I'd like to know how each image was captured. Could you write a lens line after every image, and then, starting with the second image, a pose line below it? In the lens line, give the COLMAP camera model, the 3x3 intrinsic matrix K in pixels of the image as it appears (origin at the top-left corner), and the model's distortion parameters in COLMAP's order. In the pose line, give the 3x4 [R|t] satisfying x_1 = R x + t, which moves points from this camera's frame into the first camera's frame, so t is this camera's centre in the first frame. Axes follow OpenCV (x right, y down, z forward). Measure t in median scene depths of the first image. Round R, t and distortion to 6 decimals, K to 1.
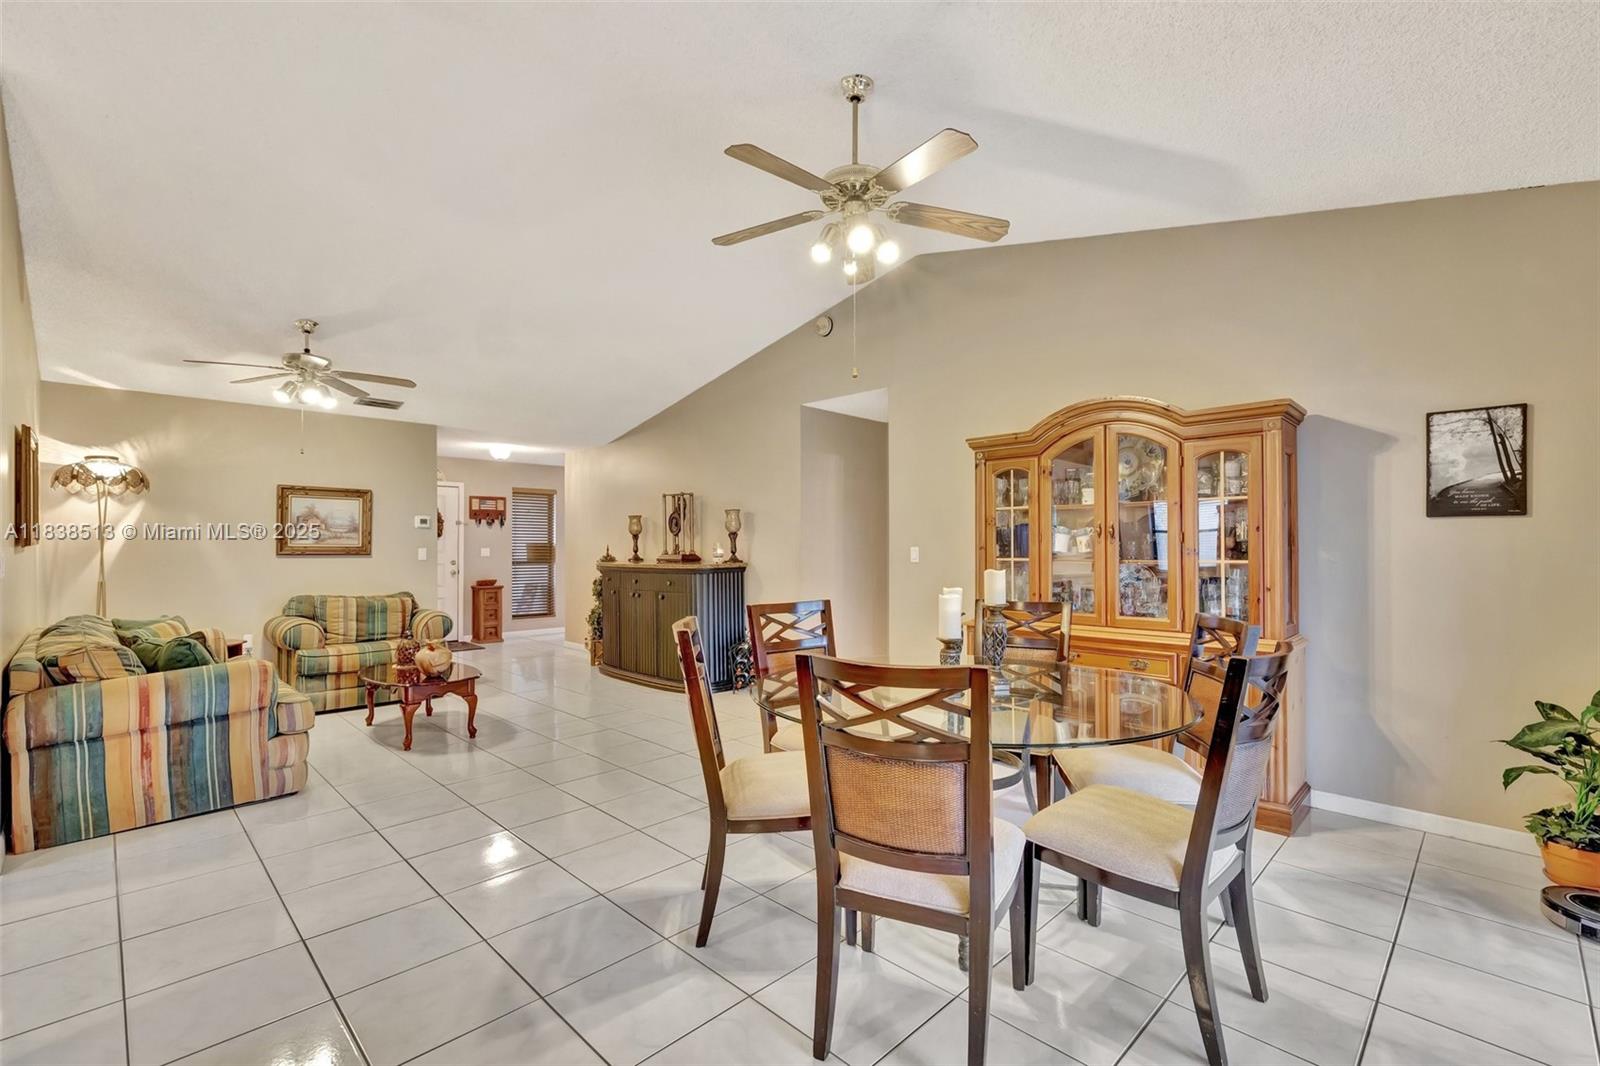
lens RADIAL K [[695.2, 0, 790.7], [0, 695.2, 545.5], [0, 0, 1]] dist [0.005382, -0.000004]
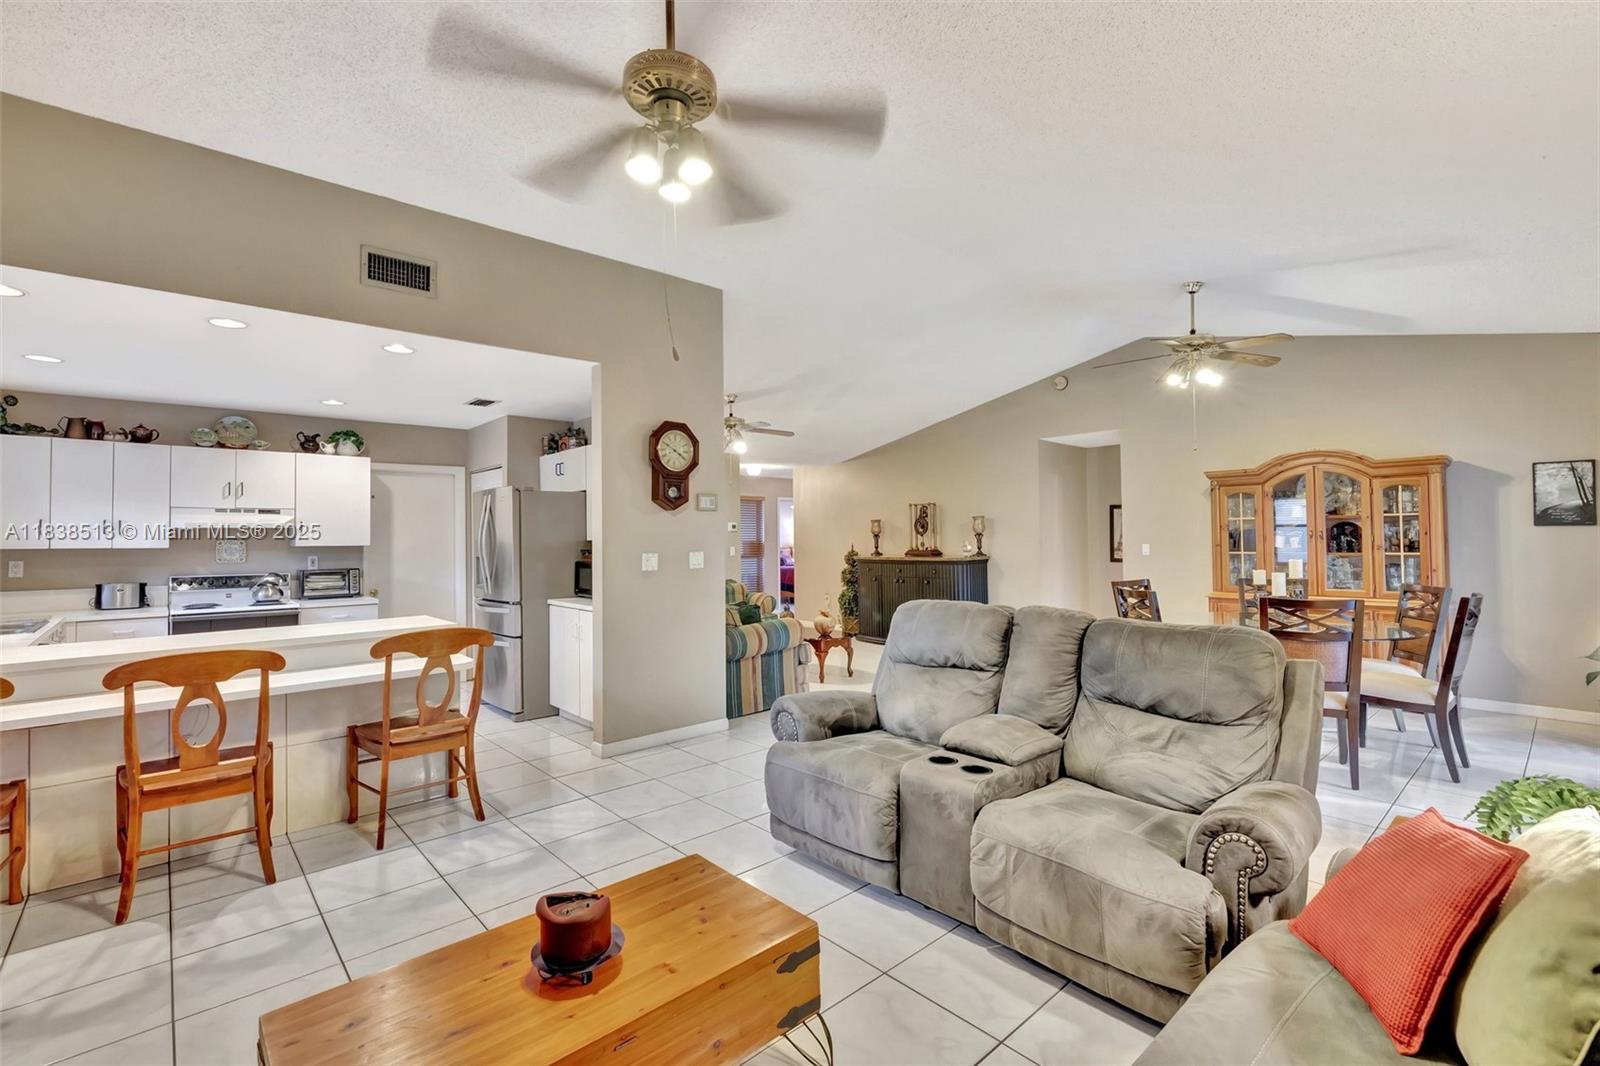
lens RADIAL K [[702.1, 0, 793.5], [0, 702.1, 526.1], [0, 0, 1]] dist [-0.002243, -0.000188]
pose [[0.998917, -0.008253, -0.045782, -0.506594], [0.007497, 0.999833, -0.016661, -0.017257], [0.045912, 0.016300, 0.998812, -0.486992]]
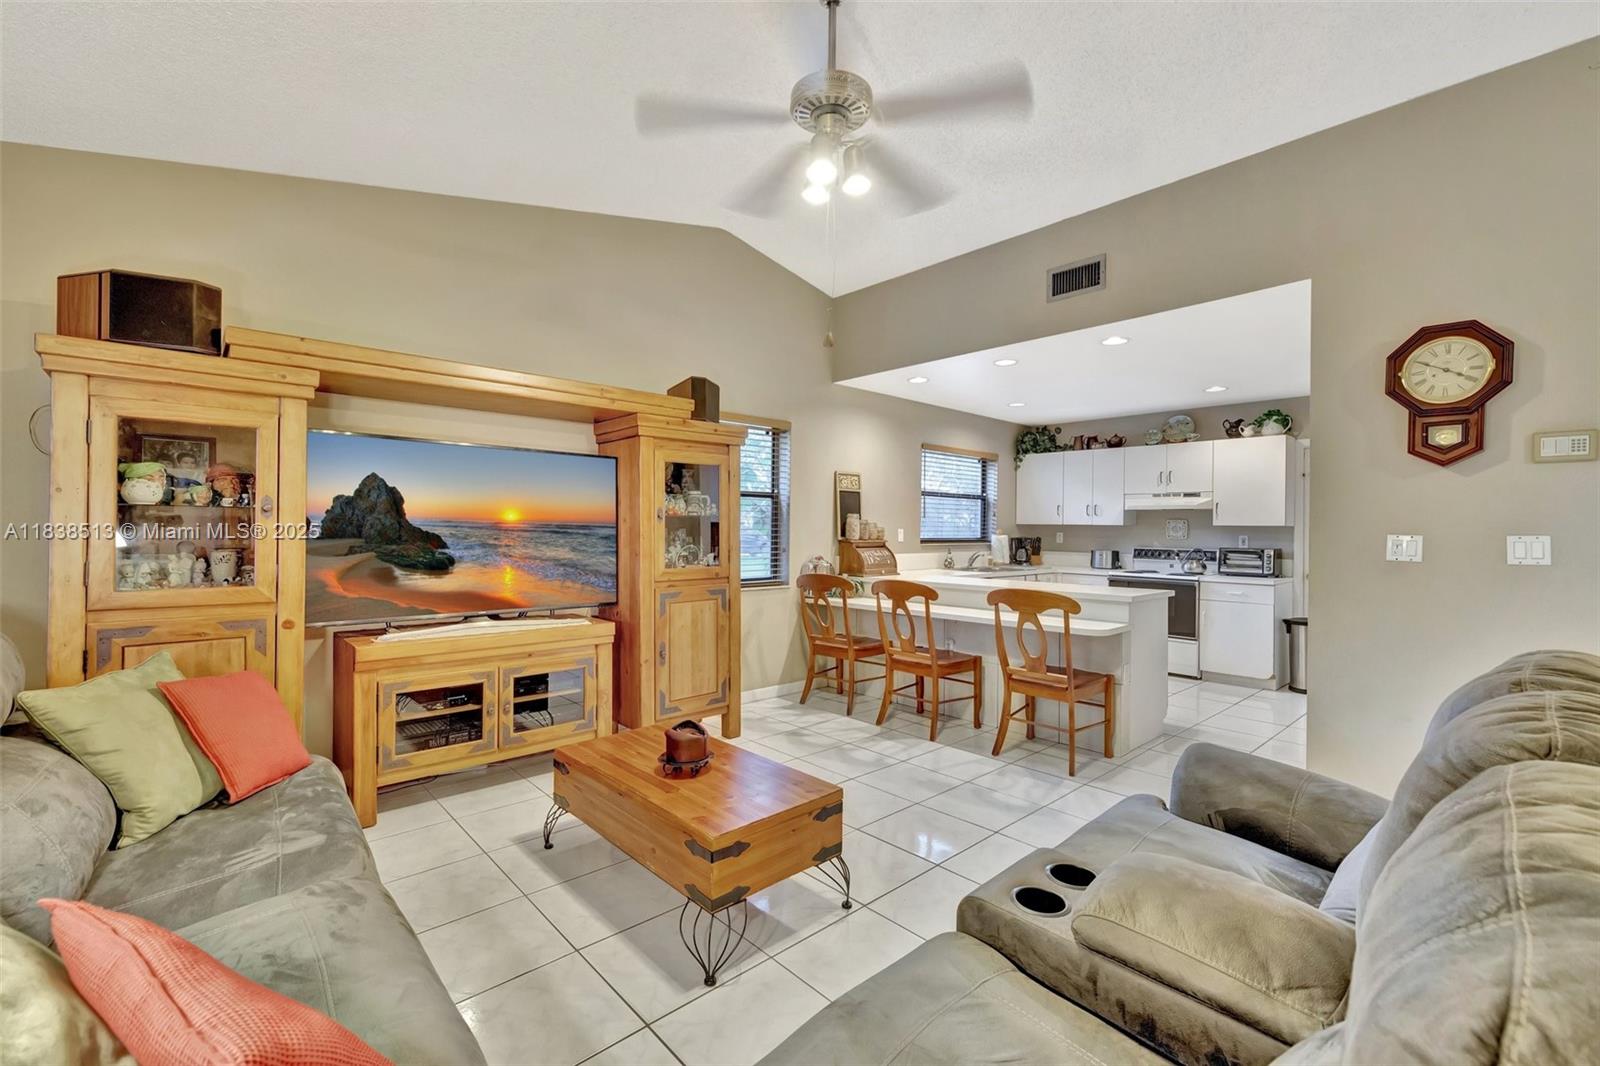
lens RADIAL K [[676.4, 0, 800.0], [0, 676.4, 533.0], [0, 0, 1]] dist [0.000899, -0.000103]
pose [[-0.035620, 0.009088, -0.999324, -0.119025], [-0.008063, 0.999923, 0.009381, -0.000886], [0.999333, 0.008392, -0.035544, -0.059653]]
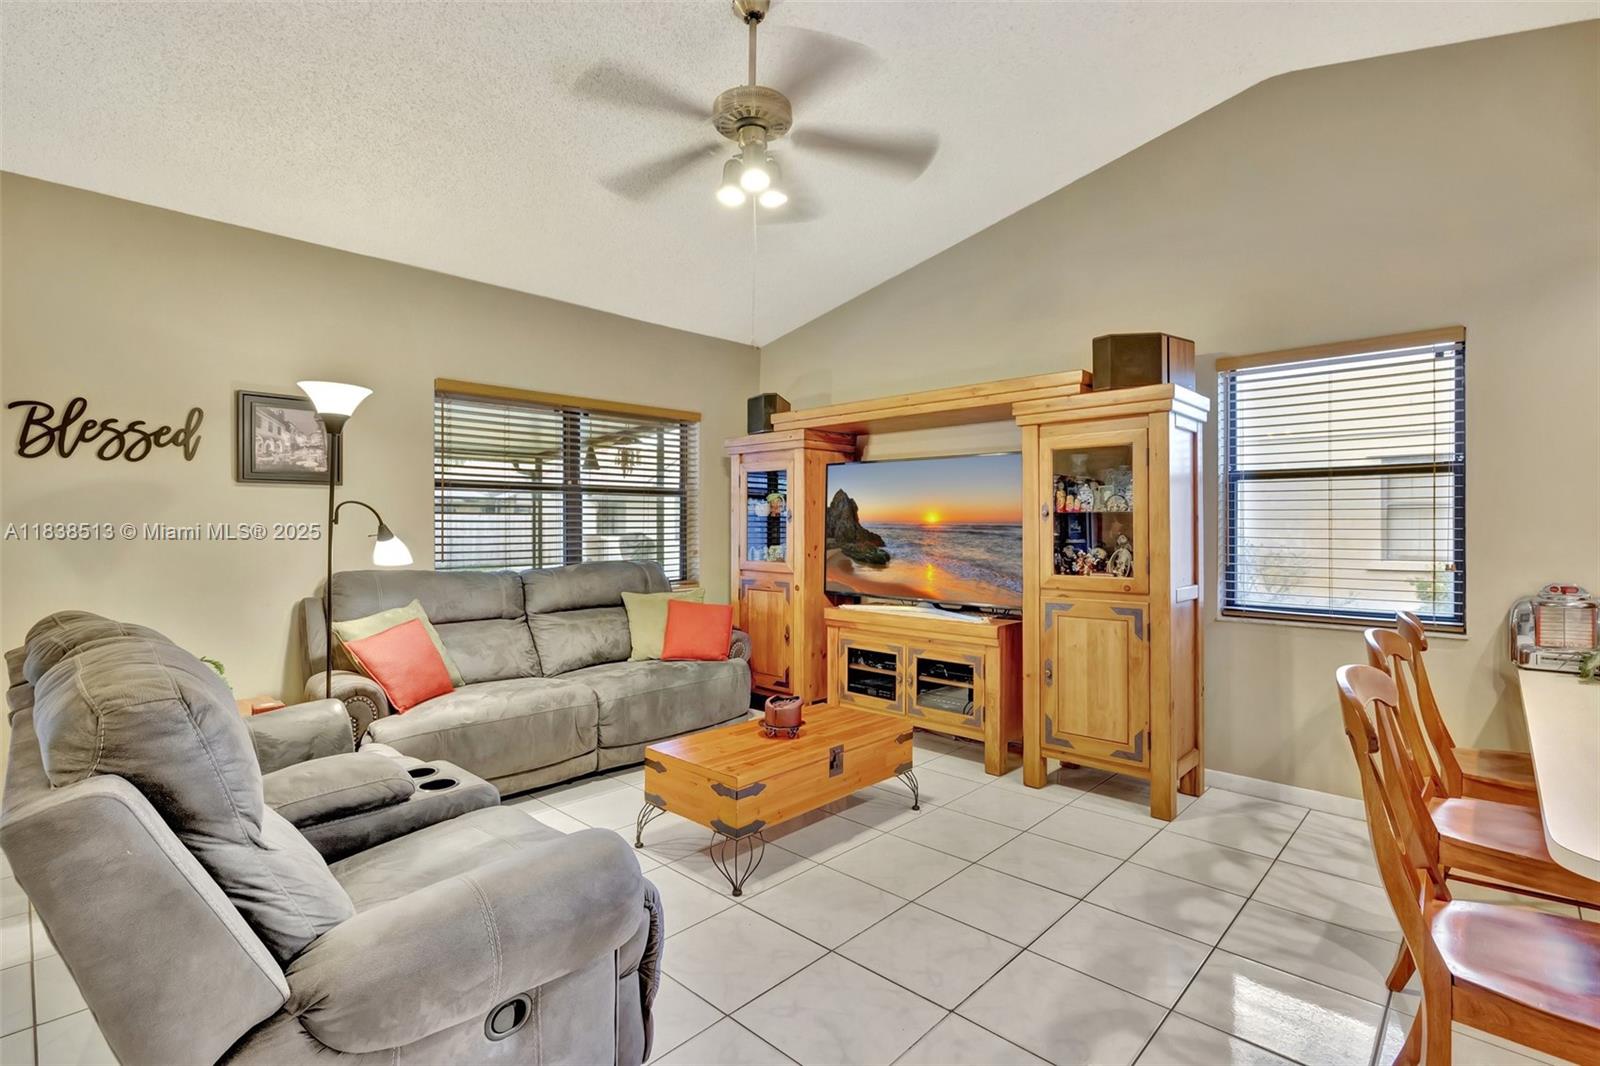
lens RADIAL K [[750.2, 0, 805.8], [0, 750.2, 529.0], [0, 0, 1]] dist [-0.001205, -0.000128]
pose [[-0.999175, 0.000888, -0.040613, -0.616678], [0.000890, 1.000000, -0.000025, 0.003215], [0.040613, -0.000061, -0.999175, 0.492302]]
